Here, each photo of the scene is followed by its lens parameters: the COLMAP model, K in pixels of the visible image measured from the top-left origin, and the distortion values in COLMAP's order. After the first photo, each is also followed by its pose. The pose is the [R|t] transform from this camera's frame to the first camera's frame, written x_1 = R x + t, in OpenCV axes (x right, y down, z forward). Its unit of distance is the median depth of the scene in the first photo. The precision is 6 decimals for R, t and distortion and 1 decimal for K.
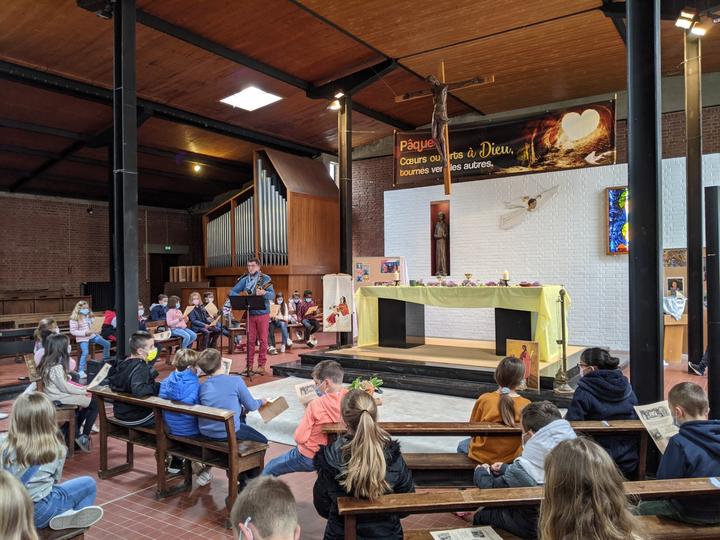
lens RADIAL K [[568.5, 0, 360.0], [0, 568.5, 270.0], [0, 0, 1]] dist [0.122583, -0.000428]
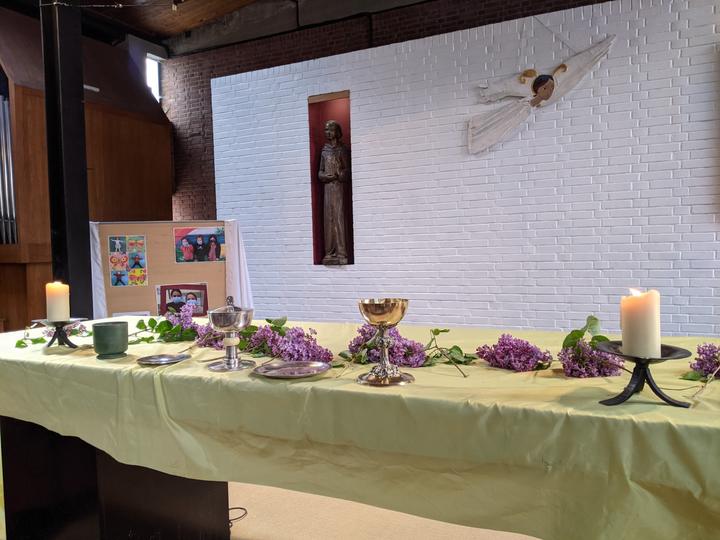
lens RADIAL K [[568.5, 0, 360.0], [0, 568.5, 270.0], [0, 0, 1]] dist [0.122583, -0.000428]
pose [[0.992446, -0.019131, 0.121184, 0.108889], [0.014008, 0.998978, 0.042983, -0.004501], [-0.121883, -0.040961, 0.991699, 0.557704]]
